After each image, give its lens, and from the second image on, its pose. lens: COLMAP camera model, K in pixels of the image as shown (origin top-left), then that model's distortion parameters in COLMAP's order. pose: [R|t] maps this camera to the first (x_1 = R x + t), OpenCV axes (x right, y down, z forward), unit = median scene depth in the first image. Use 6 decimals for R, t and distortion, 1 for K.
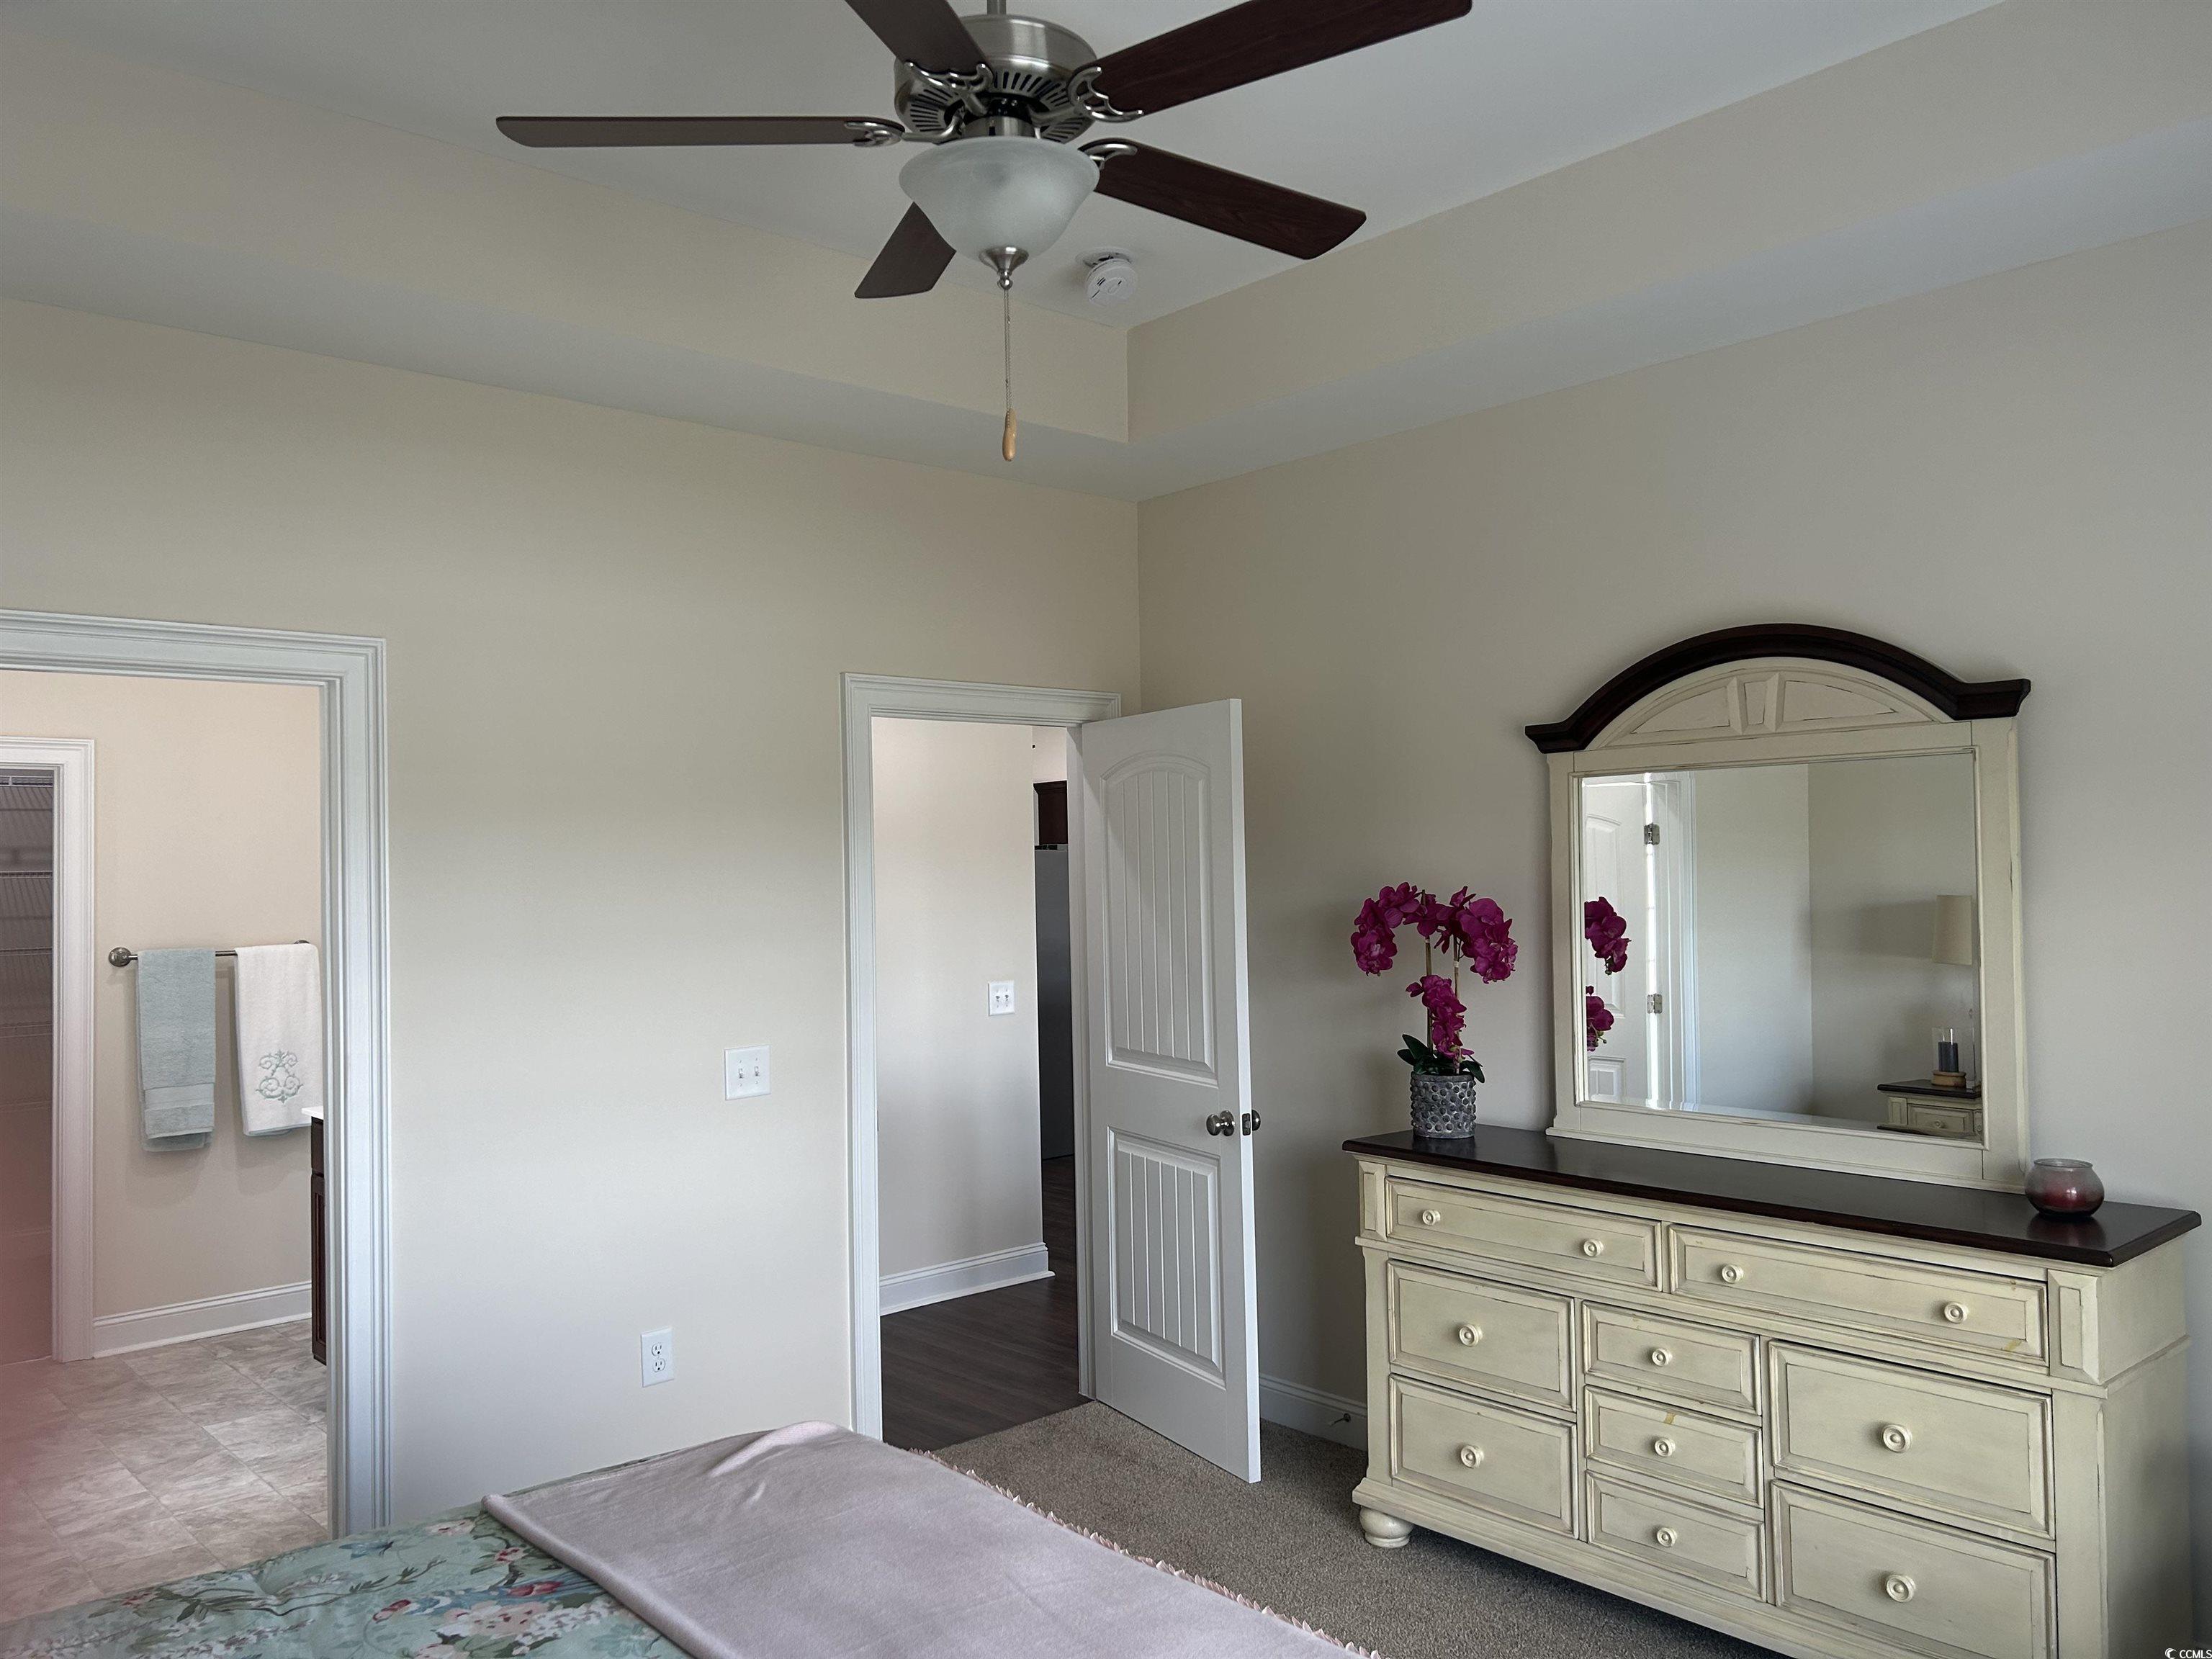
lens RADIAL K [[1658.0, 0, 1104.4], [0, 1658.0, 852.7], [0, 0, 1]] dist [0.002478, 0.001644]
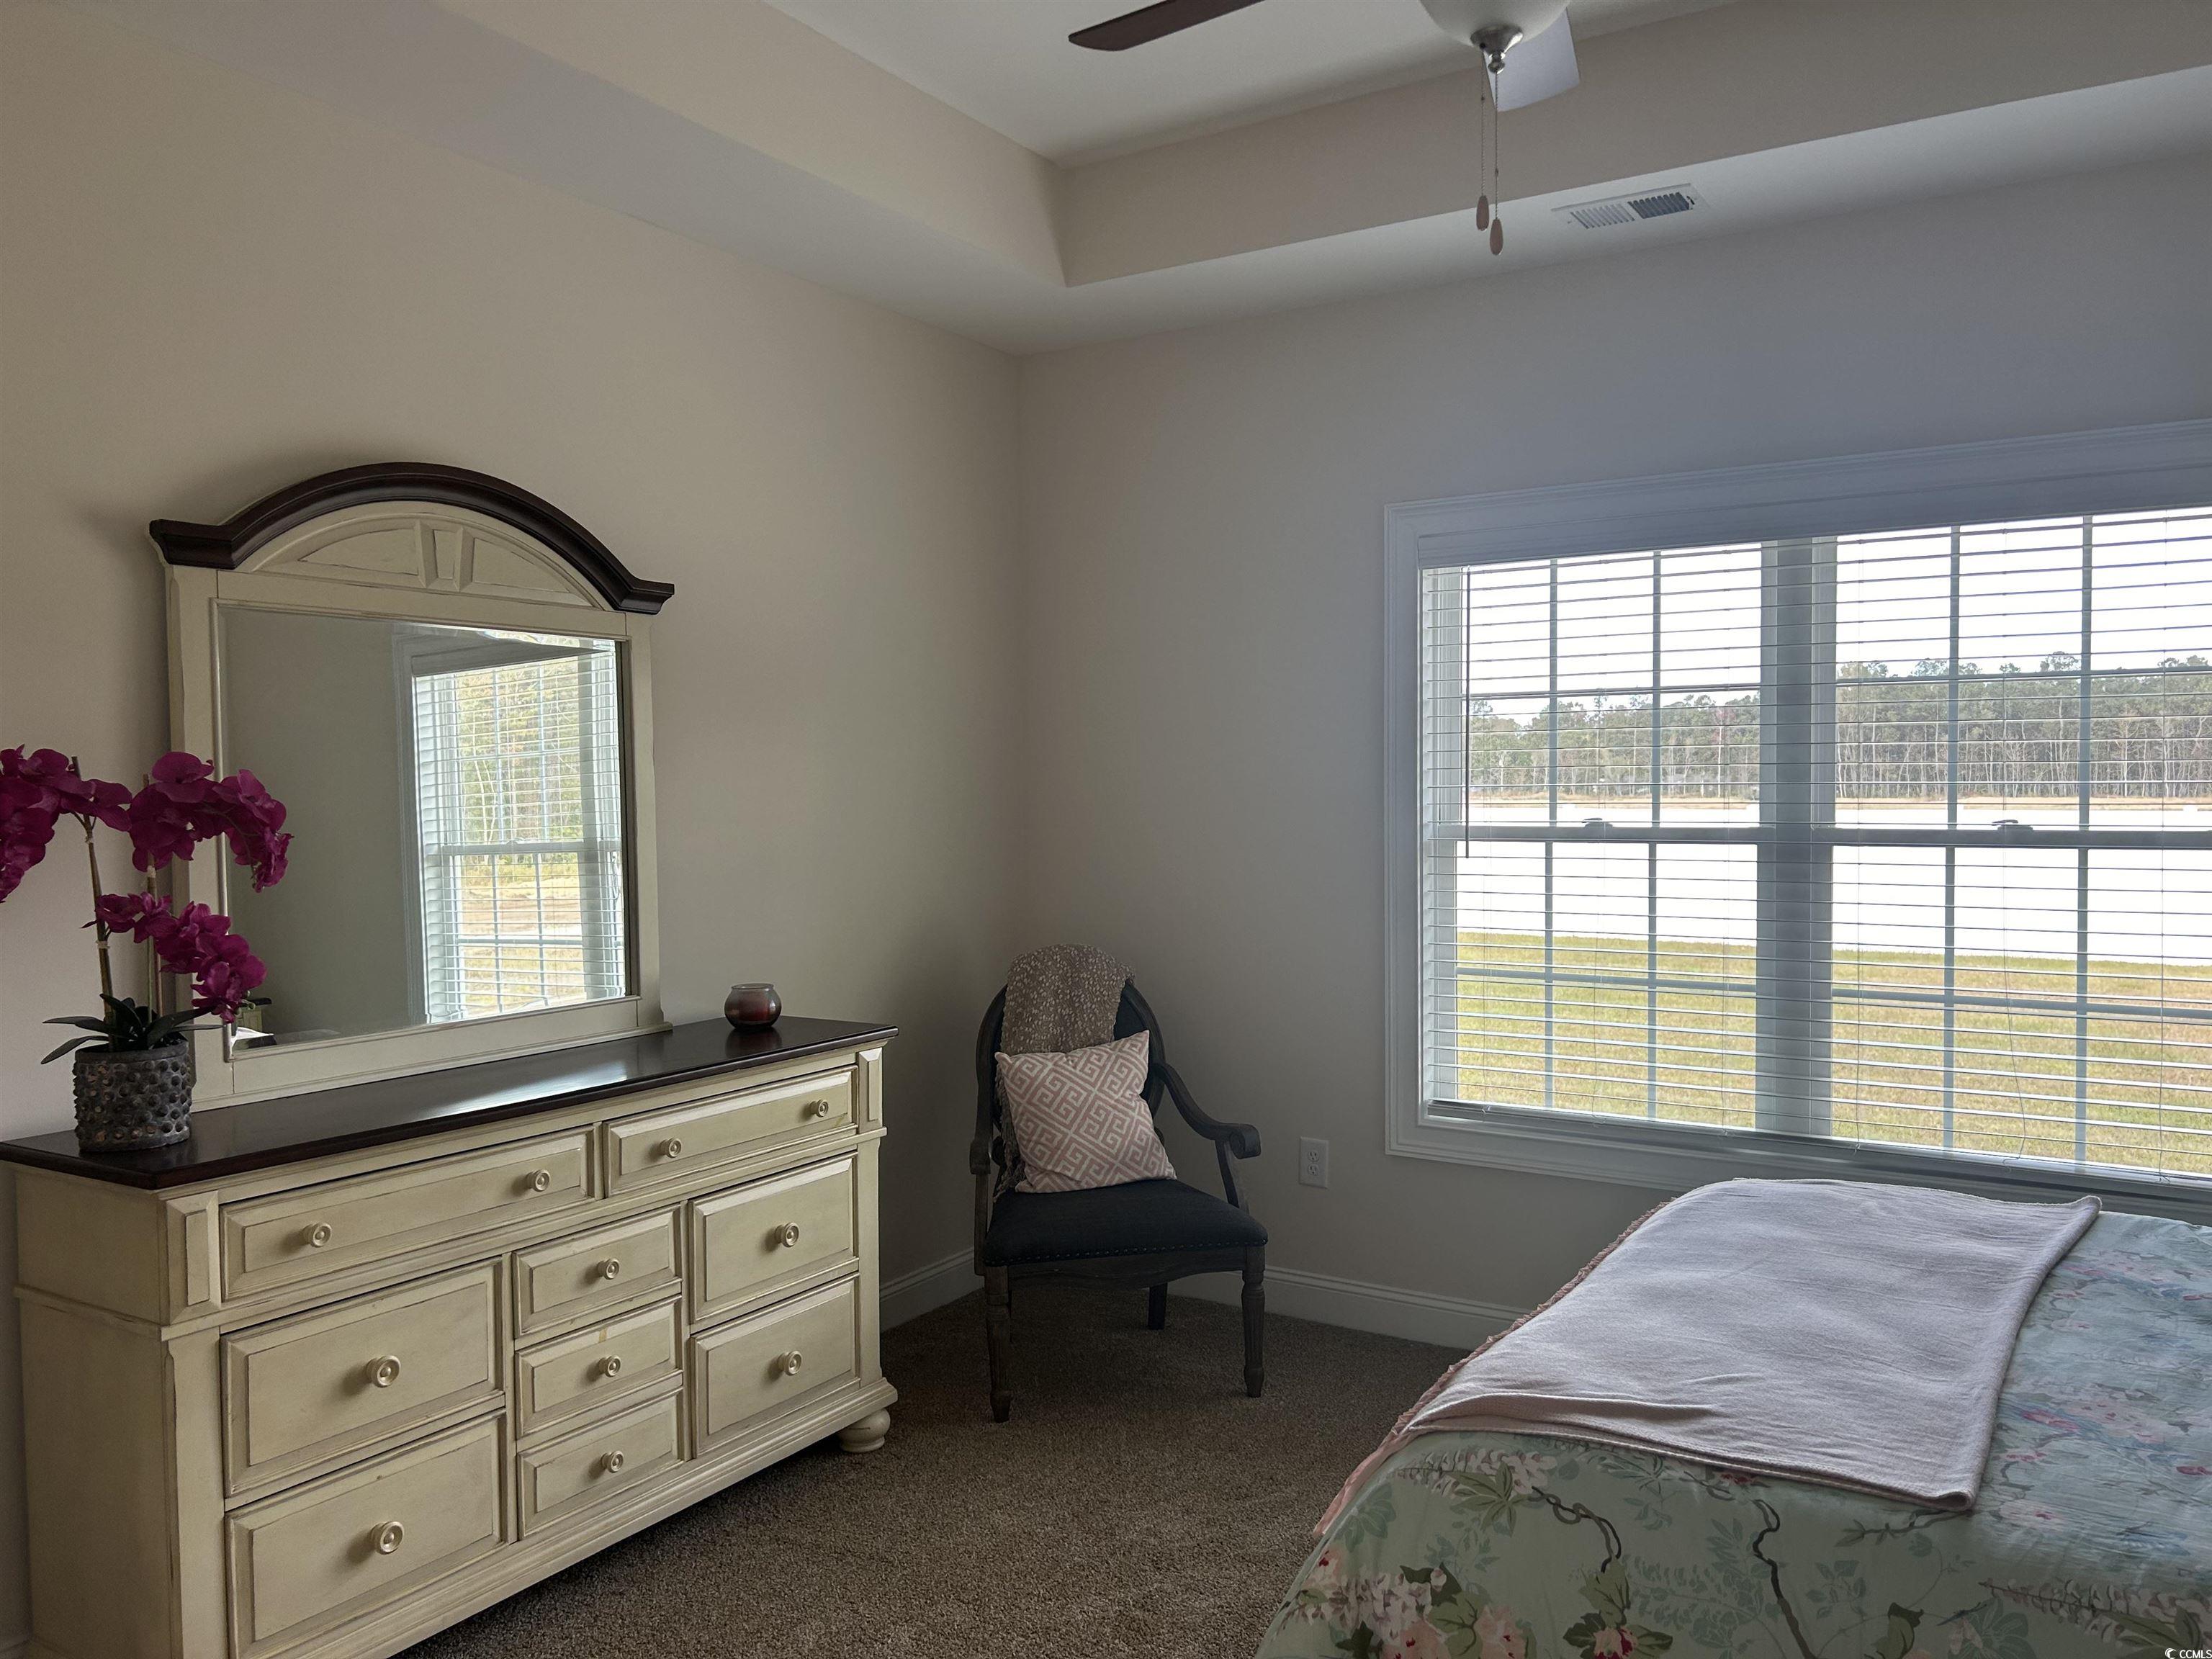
lens RADIAL K [[1658.0, 0, 1104.4], [0, 1658.0, 852.7], [0, 0, 1]] dist [0.002478, 0.001644]
pose [[-0.267517, -0.024446, 0.963243, -0.563564], [0.003932, 0.999642, 0.026461, 0.048275], [-0.963545, 0.010866, -0.267325, 0.905228]]
